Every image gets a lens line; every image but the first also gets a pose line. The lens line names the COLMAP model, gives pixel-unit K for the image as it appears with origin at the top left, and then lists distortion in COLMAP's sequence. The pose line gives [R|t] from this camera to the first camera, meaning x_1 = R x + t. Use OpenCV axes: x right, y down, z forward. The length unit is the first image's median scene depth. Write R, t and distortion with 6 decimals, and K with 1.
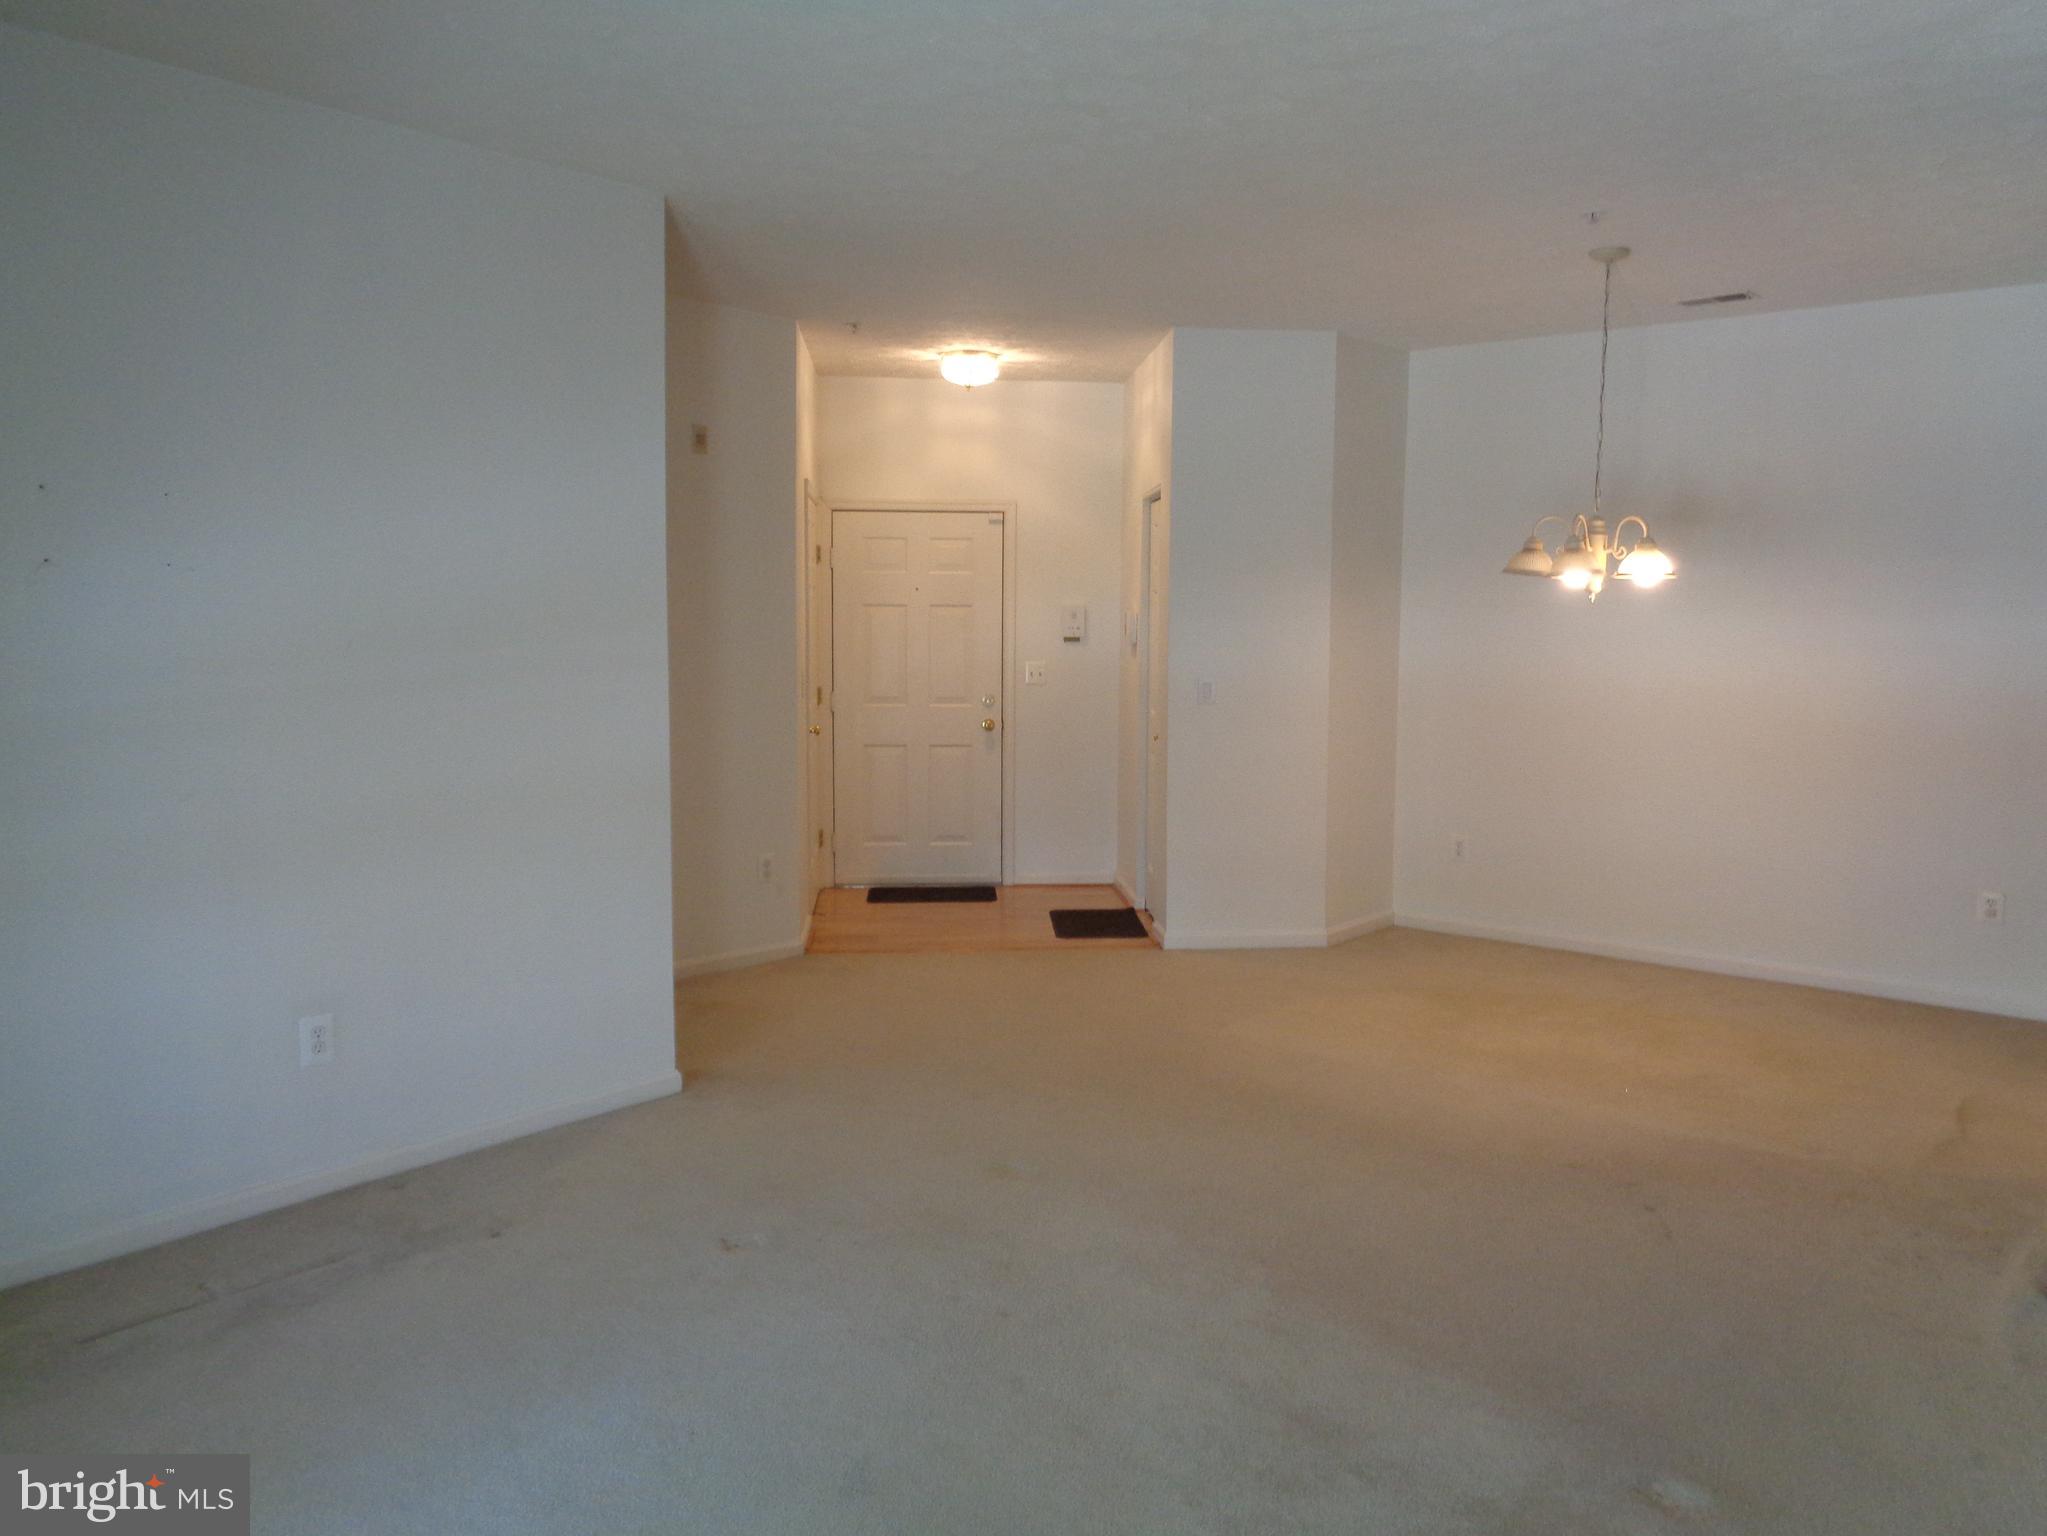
lens RADIAL K [[1547.9, 0, 1023.2], [0, 1547.9, 766.7], [0, 0, 1]] dist [0.006319, 0.001824]
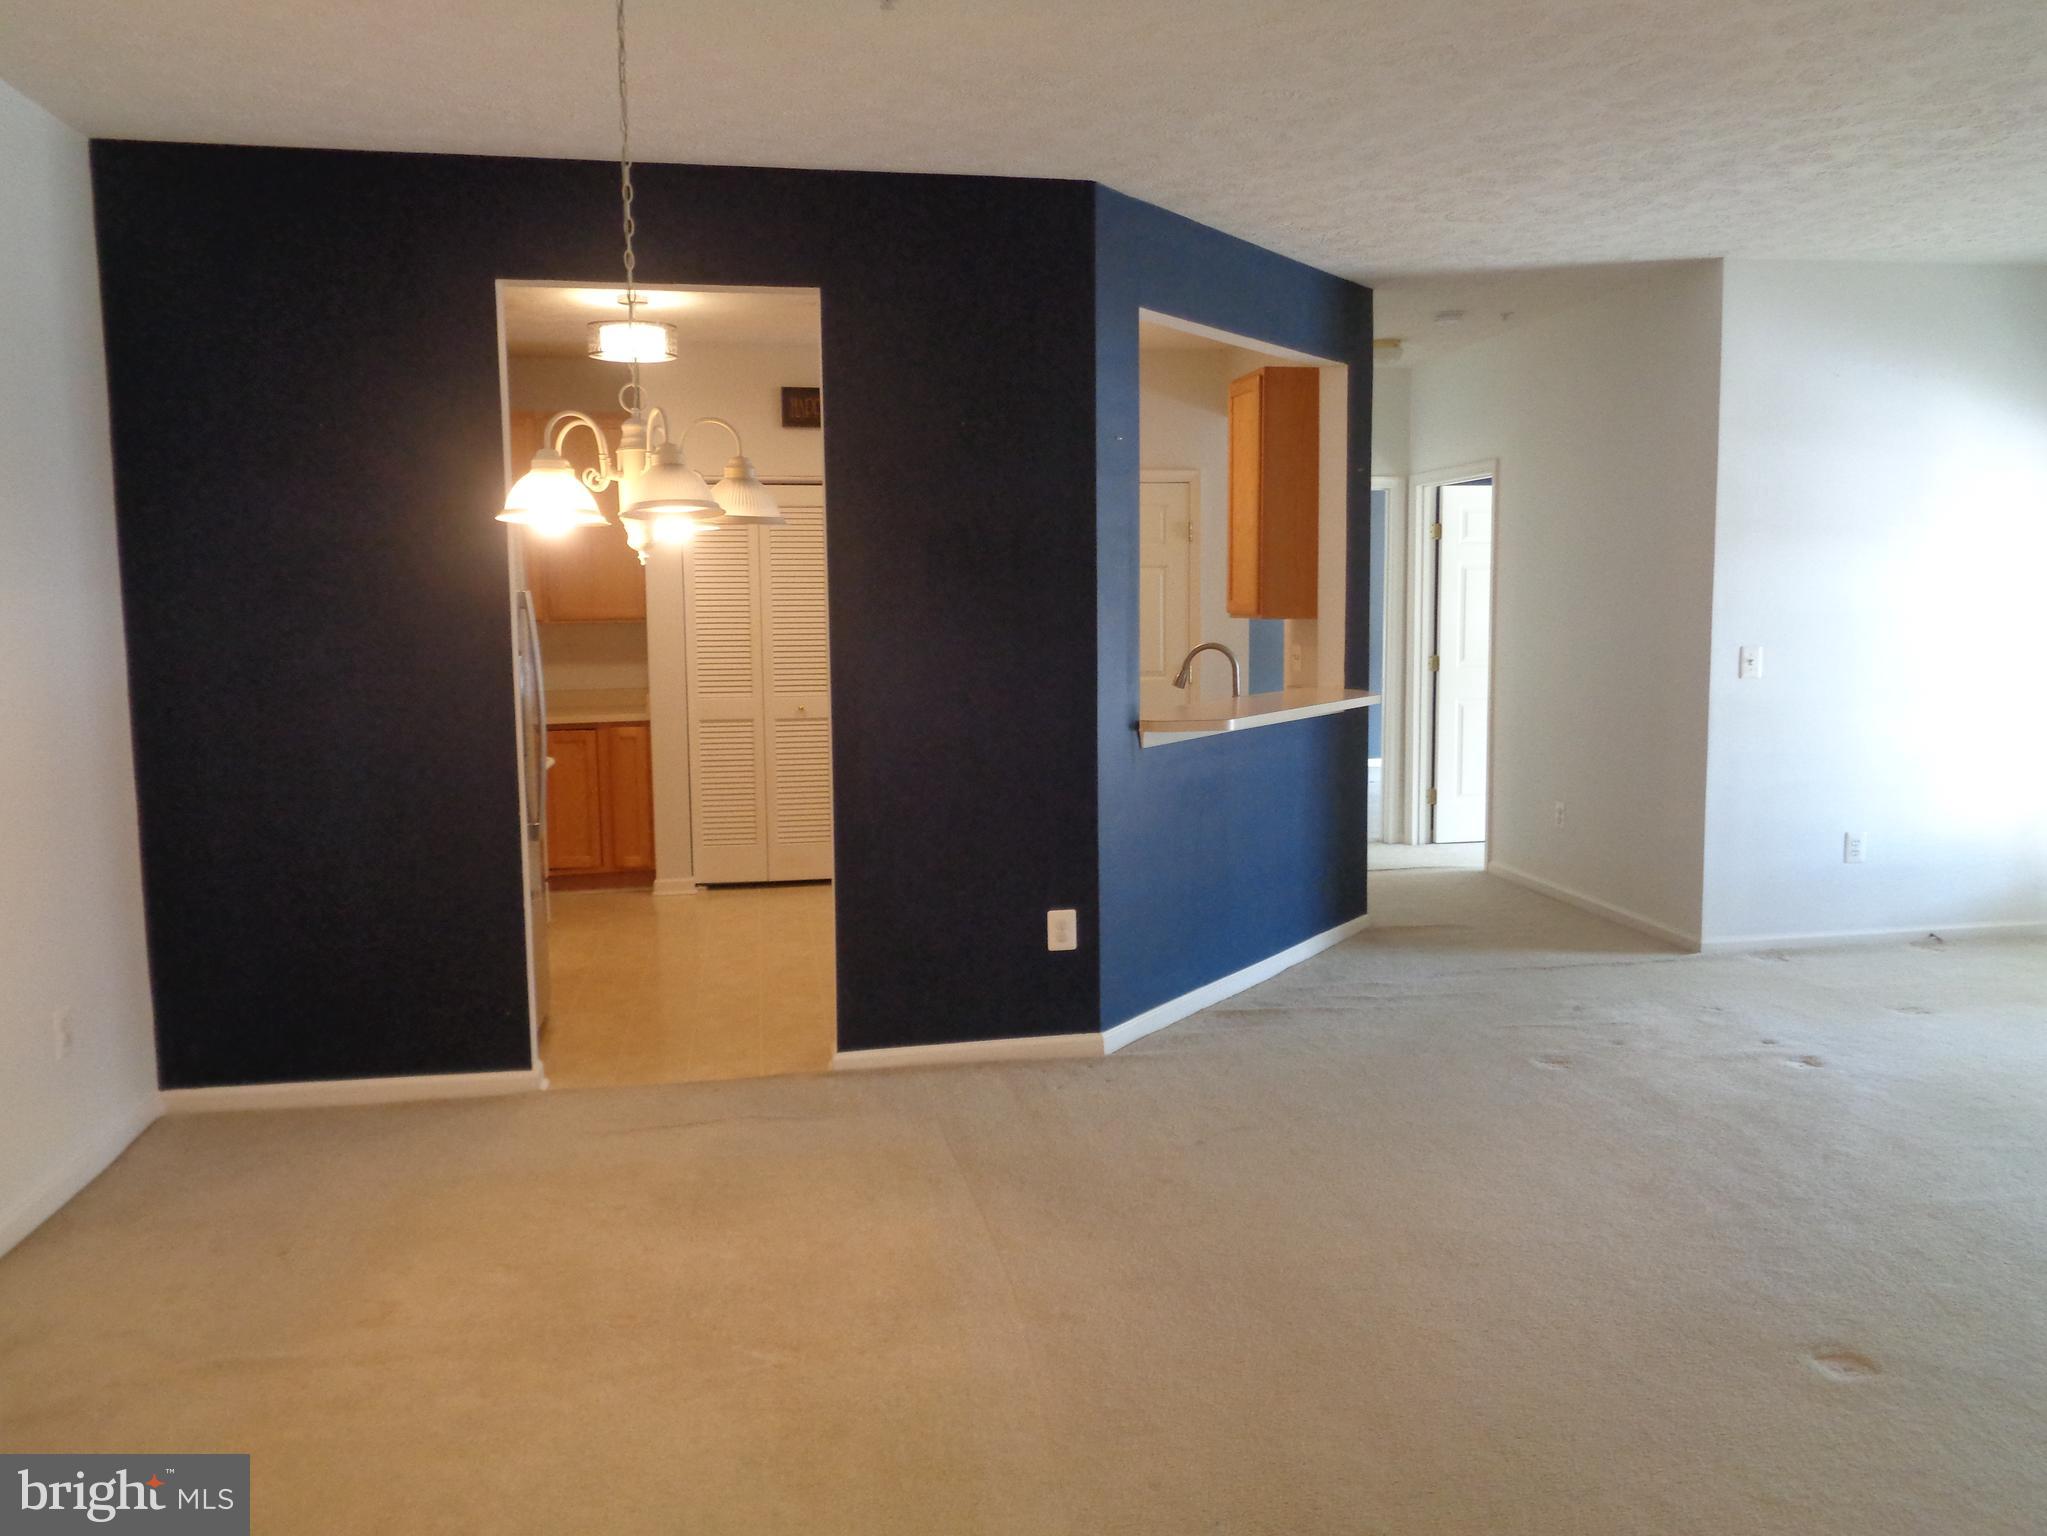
lens RADIAL K [[1547.9, 0, 1015.3], [0, 1547.9, 755.7], [0, 0, 1]] dist [0.006319, 0.001824]
pose [[-0.764235, -0.067039, 0.641444, -0.115034], [0.067897, 0.980693, 0.183390, -0.133732], [-0.641354, 0.183705, -0.744928, 1.361800]]
